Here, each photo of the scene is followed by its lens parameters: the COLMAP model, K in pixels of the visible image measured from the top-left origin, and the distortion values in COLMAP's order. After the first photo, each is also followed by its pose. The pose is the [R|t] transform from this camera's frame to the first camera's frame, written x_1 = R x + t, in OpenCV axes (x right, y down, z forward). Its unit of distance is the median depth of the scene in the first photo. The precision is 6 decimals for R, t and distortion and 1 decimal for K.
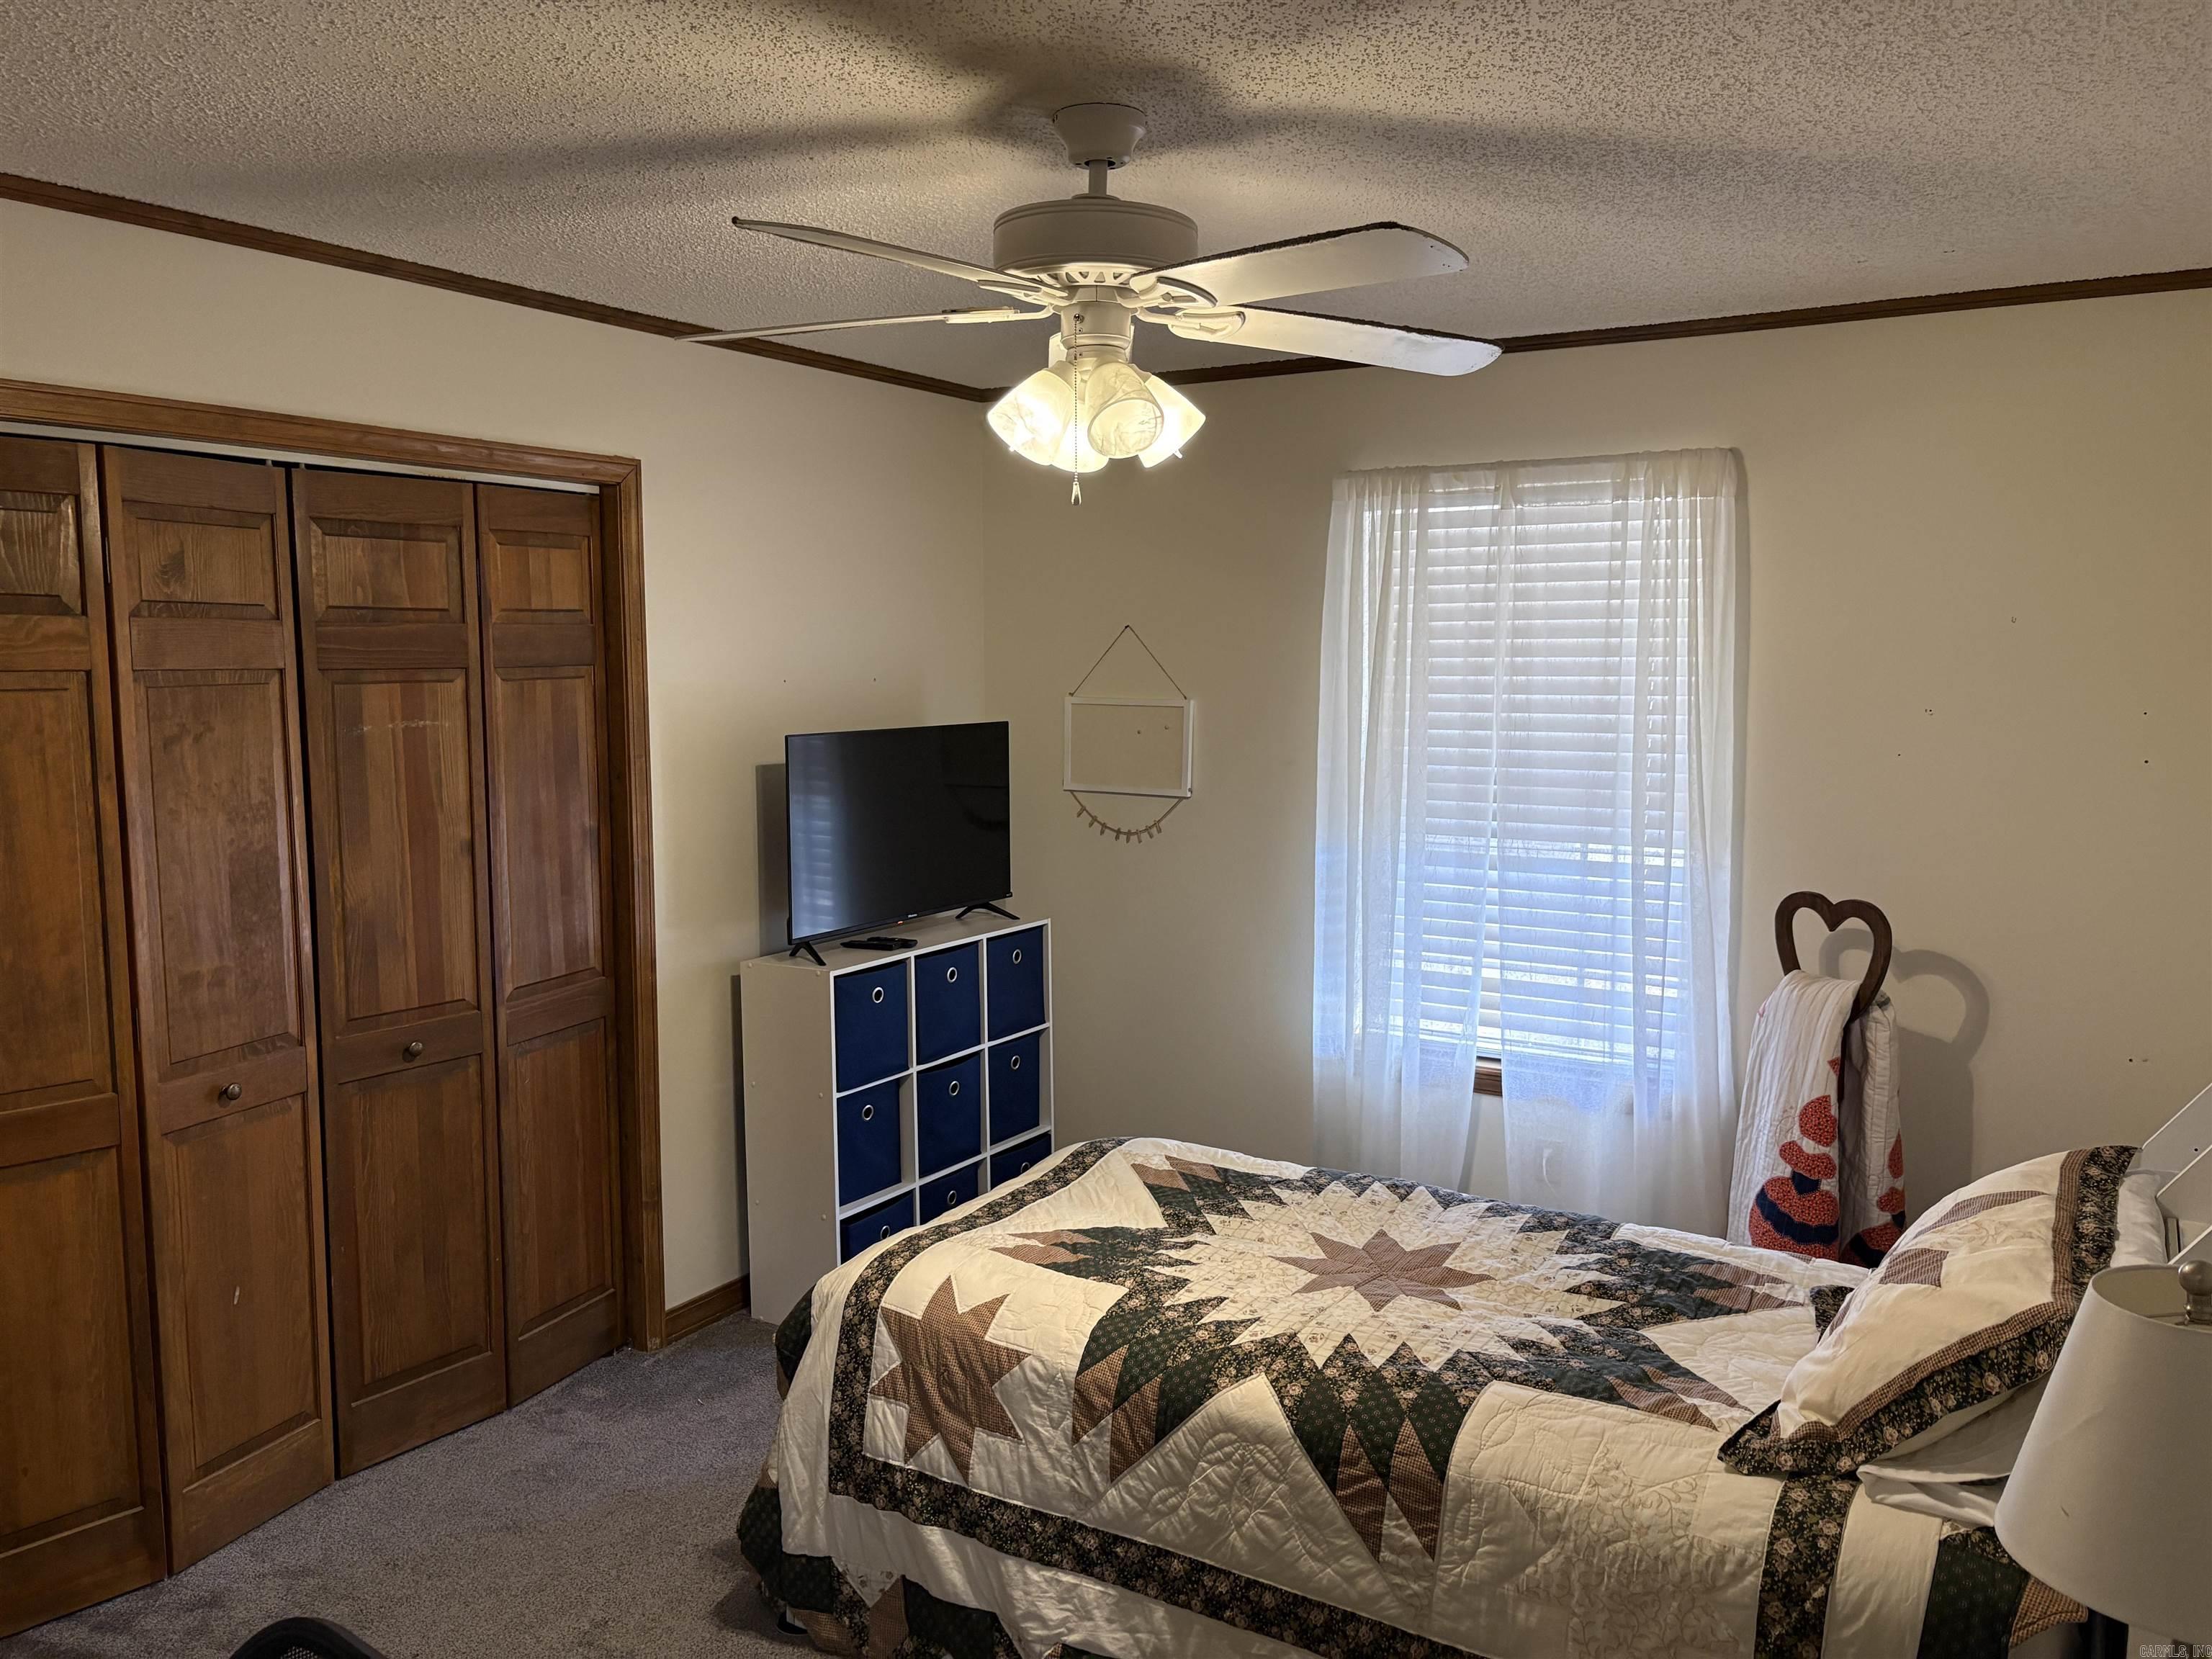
lens RADIAL K [[1675.0, 0, 1111.6], [0, 1675.0, 824.9], [0, 0, 1]] dist [0.076511, -0.091347]
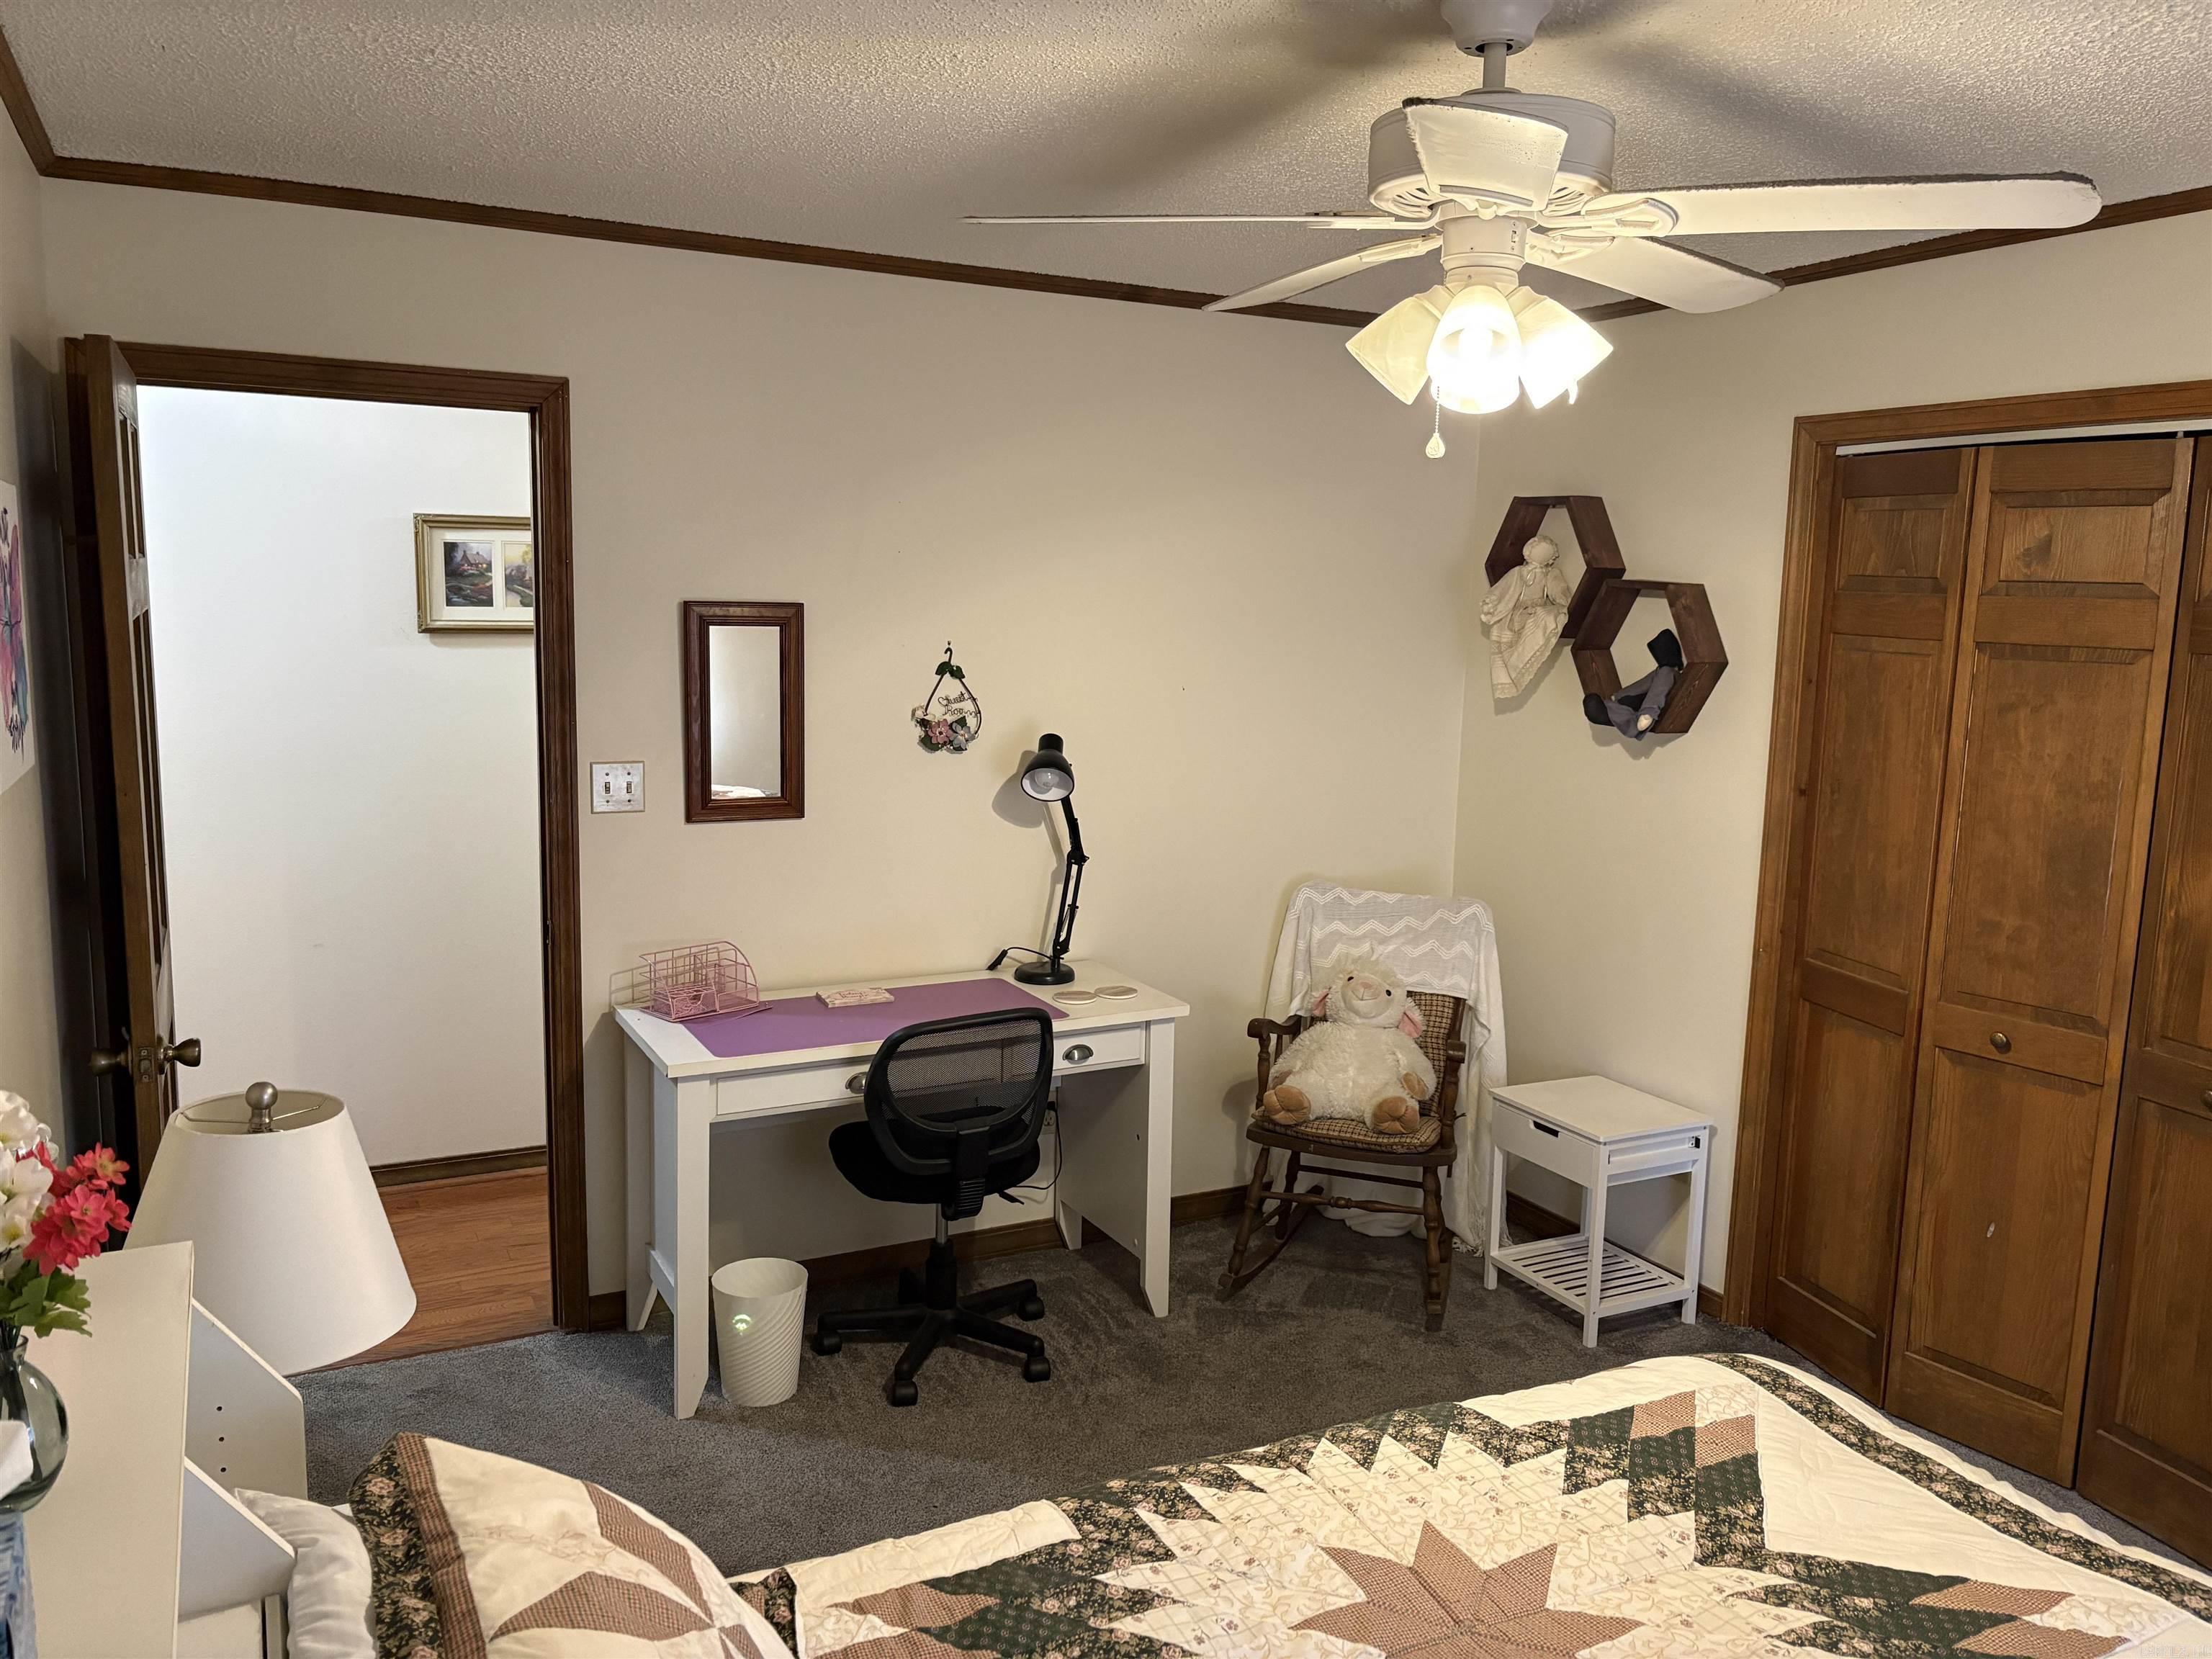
lens RADIAL K [[1675.0, 0, 1111.6], [0, 1675.0, 824.9], [0, 0, 1]] dist [0.076511, -0.091347]
pose [[-0.520692, 0.114900, -0.845977, 0.677274], [-0.115273, 0.972367, 0.203015, -0.130205], [0.845926, 0.203227, -0.493059, 1.049819]]
